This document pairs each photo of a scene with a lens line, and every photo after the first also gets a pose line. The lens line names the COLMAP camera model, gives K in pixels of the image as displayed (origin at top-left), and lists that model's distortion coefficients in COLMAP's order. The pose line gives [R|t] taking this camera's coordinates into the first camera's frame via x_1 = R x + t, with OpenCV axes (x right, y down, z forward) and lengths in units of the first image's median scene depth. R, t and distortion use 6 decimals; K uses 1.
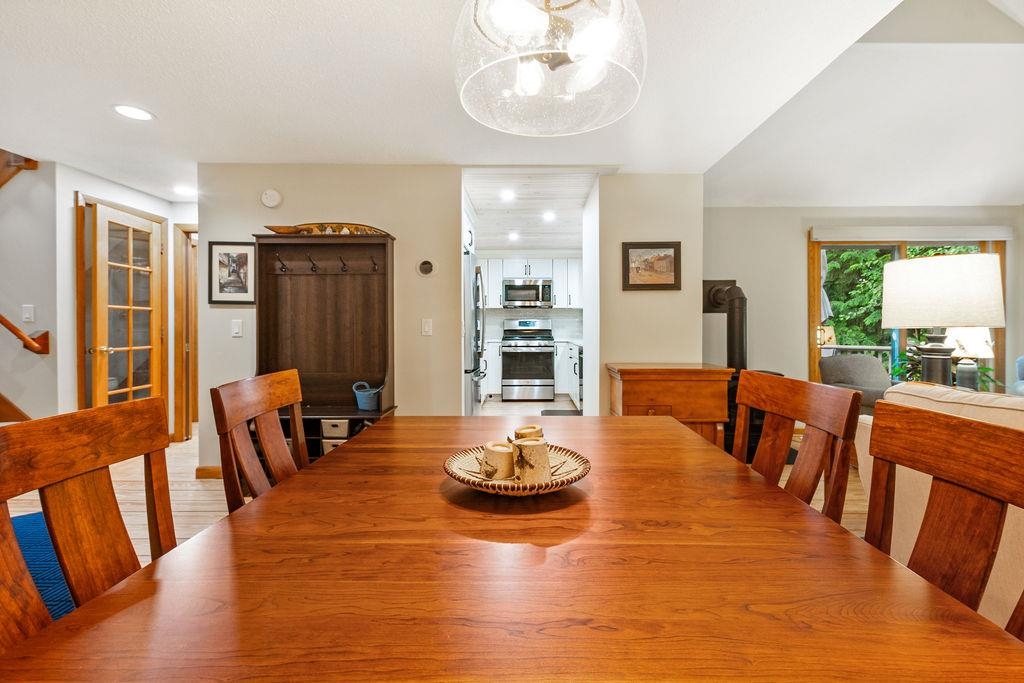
lens RADIAL K [[449.0, 0, 522.7], [0, 449.0, 326.4], [0, 0, 1]] dist [0.010305, -0.003124]
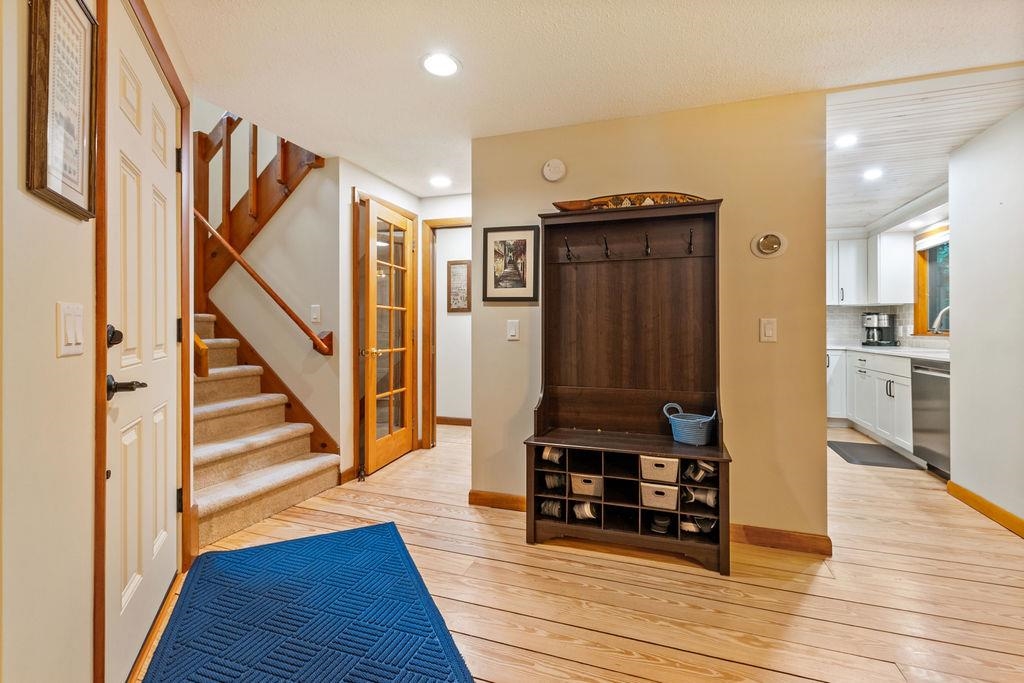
lens RADIAL K [[449.0, 0, 514.6], [0, 449.0, 328.5], [0, 0, 1]] dist [0.010305, -0.003124]
pose [[0.944121, 0.004308, -0.329570, -0.356683], [-0.004472, 0.999990, 0.000262, 0.001240], [0.329568, 0.001226, 0.944131, 0.213644]]
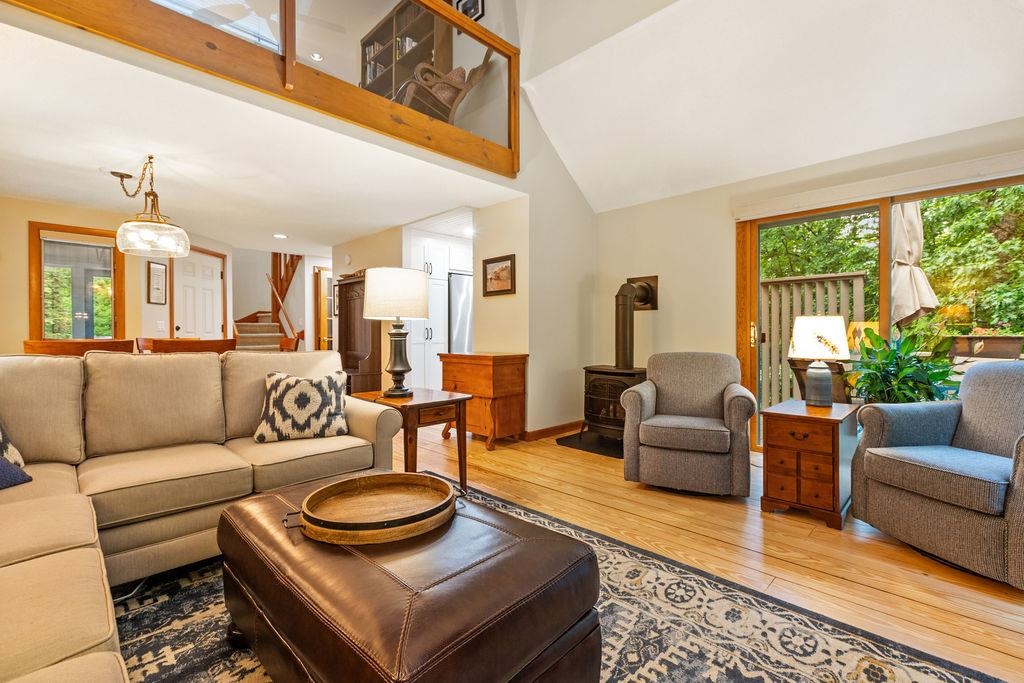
lens RADIAL K [[449.0, 0, 513.9], [0, 449.0, 336.3], [0, 0, 1]] dist [0.010305, -0.003124]
pose [[0.713545, 0.004047, -0.700598, 1.256986], [0.003563, 0.999949, 0.009405, 0.024041], [0.700601, -0.009207, 0.713494, 0.134247]]
